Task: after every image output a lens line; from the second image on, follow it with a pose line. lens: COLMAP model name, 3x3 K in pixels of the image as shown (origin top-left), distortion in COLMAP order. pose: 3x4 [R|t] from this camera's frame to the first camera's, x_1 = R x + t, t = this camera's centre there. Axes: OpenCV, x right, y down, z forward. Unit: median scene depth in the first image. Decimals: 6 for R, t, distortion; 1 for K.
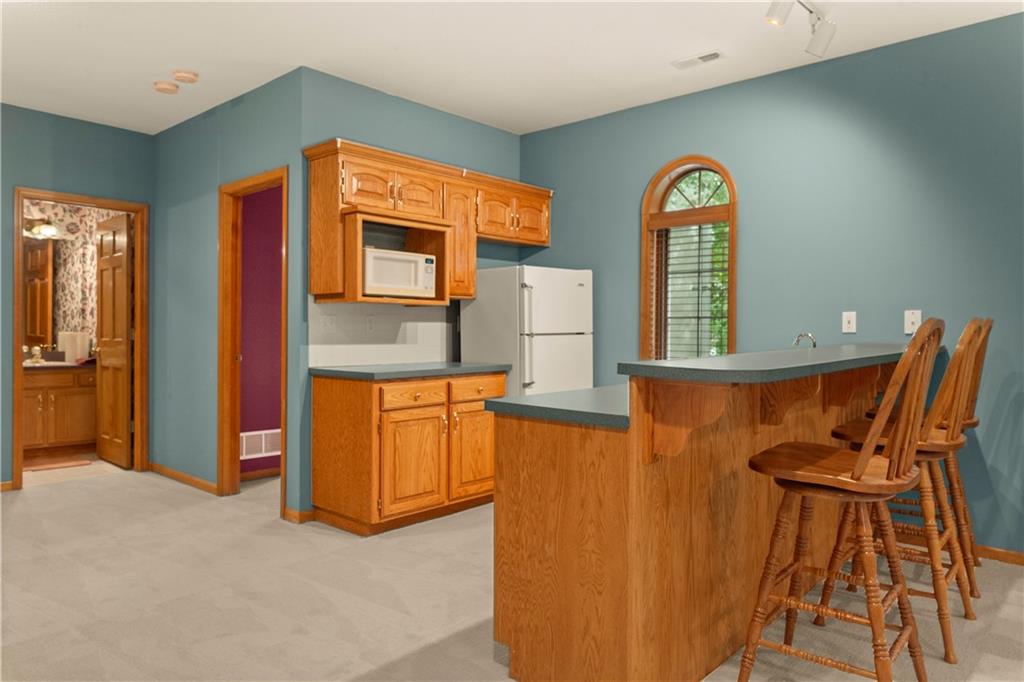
lens RADIAL K [[697.1, 0, 511.7], [0, 697.1, 347.0], [0, 0, 1]] dist [-0.009245, -0.003225]
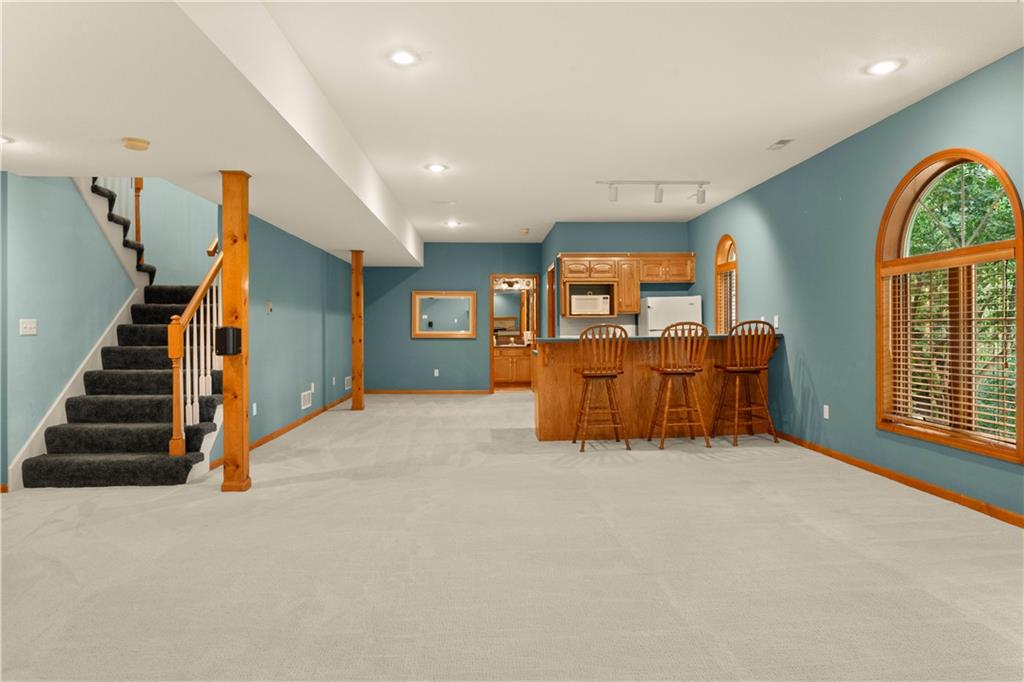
lens RADIAL K [[626.2, 0, 507.9], [0, 626.2, 333.3], [0, 0, 1]] dist [-0.006231, 0.001045]
pose [[0.702254, -0.010057, -0.711855, 0.974604], [-0.001126, 0.999883, -0.015237, 0.019268], [0.711926, 0.011502, 0.702161, -0.571932]]
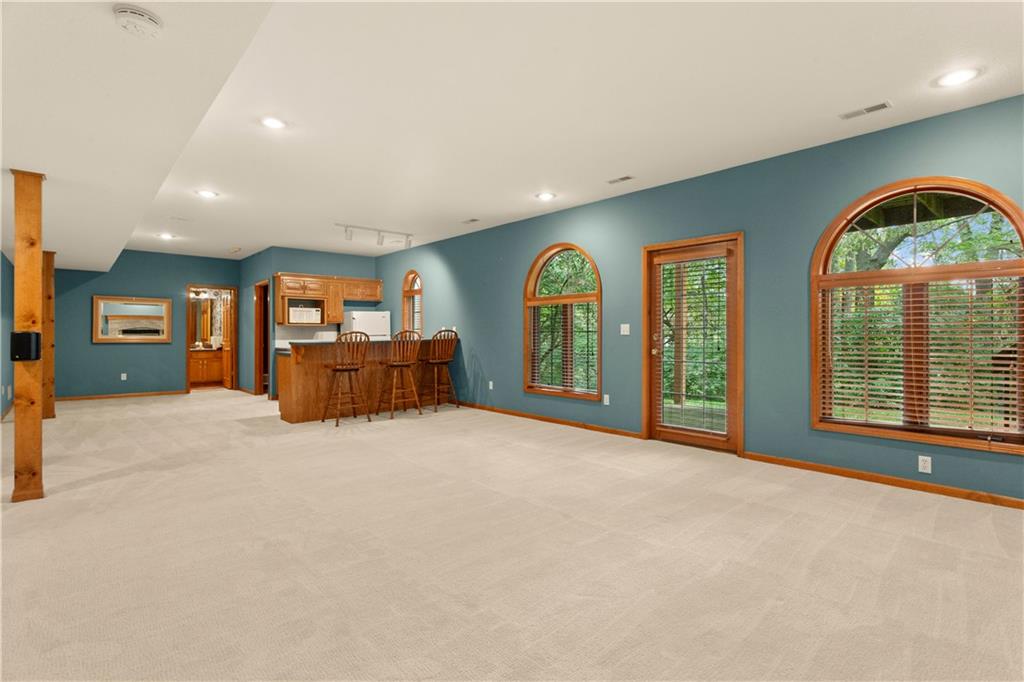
lens RADIAL K [[498.8, 0, 510.8], [0, 498.8, 337.1], [0, 0, 1]] dist [0.012032, 0.001740]
pose [[0.993513, -0.010274, -0.113251, 0.805313], [0.008605, 0.999847, -0.015213, 0.021818], [0.113390, 0.014140, 0.993450, -0.851818]]
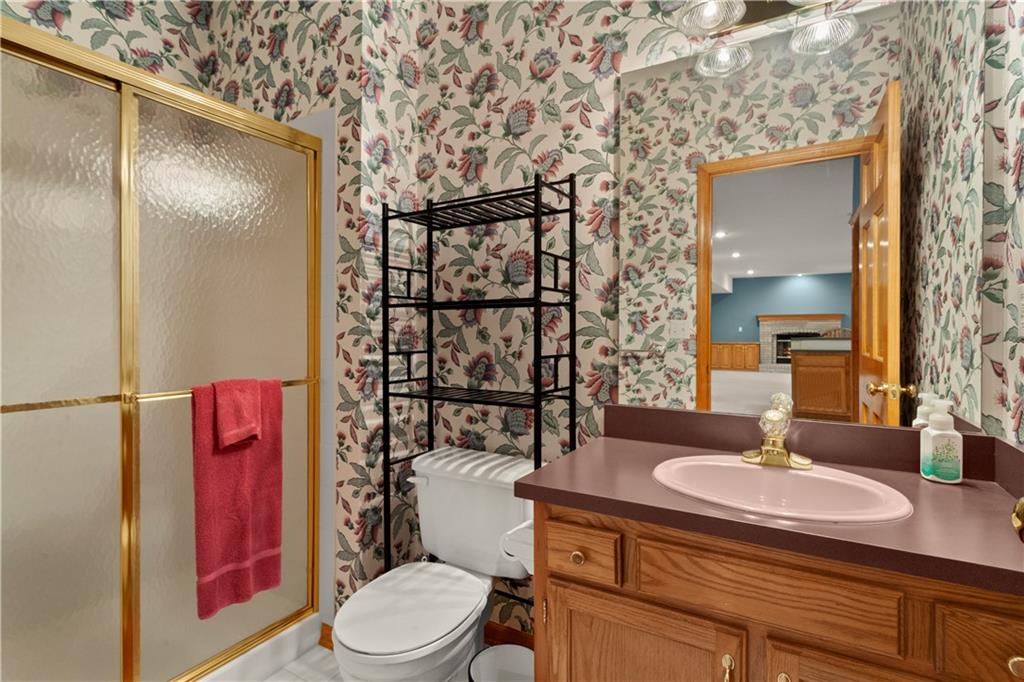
lens RADIAL K [[498.8, 0, 512.1], [0, 498.8, 334.5], [0, 0, 1]] dist [0.012032, 0.001740]
pose [[0.206722, -0.004894, -0.978387, -0.633257], [-0.009373, 0.999932, -0.006982, -0.035144], [0.978355, 0.010614, 0.206662, 1.057024]]
